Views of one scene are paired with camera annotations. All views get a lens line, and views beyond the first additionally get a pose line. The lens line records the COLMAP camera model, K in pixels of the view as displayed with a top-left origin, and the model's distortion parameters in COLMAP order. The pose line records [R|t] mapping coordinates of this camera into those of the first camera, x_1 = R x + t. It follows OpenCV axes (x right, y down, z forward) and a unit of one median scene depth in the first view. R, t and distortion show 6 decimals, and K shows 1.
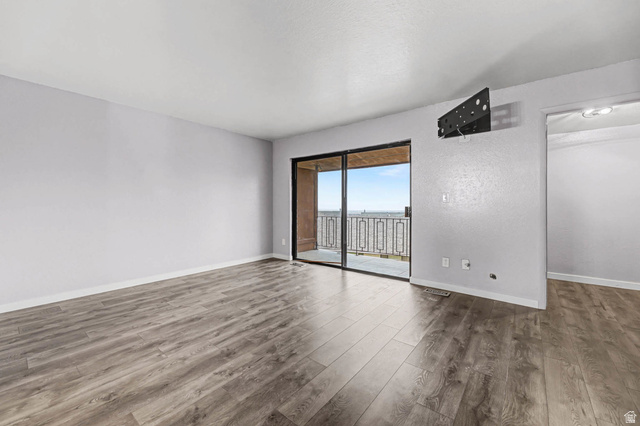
lens RADIAL K [[266.6, 0, 320.9], [0, 266.6, 208.6], [0, 0, 1]] dist [0.004322, -0.000133]
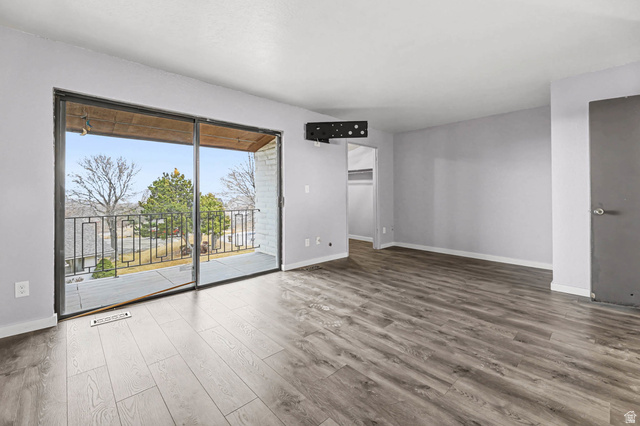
lens RADIAL K [[266.6, 0, 325.5], [0, 266.6, 196.0], [0, 0, 1]] dist [0.004322, -0.000133]
pose [[0.124496, -0.005361, 0.992206, -0.552788], [0.011154, 0.999930, 0.004004, -0.010748], [-0.992157, 0.010568, 0.124547, 0.586868]]
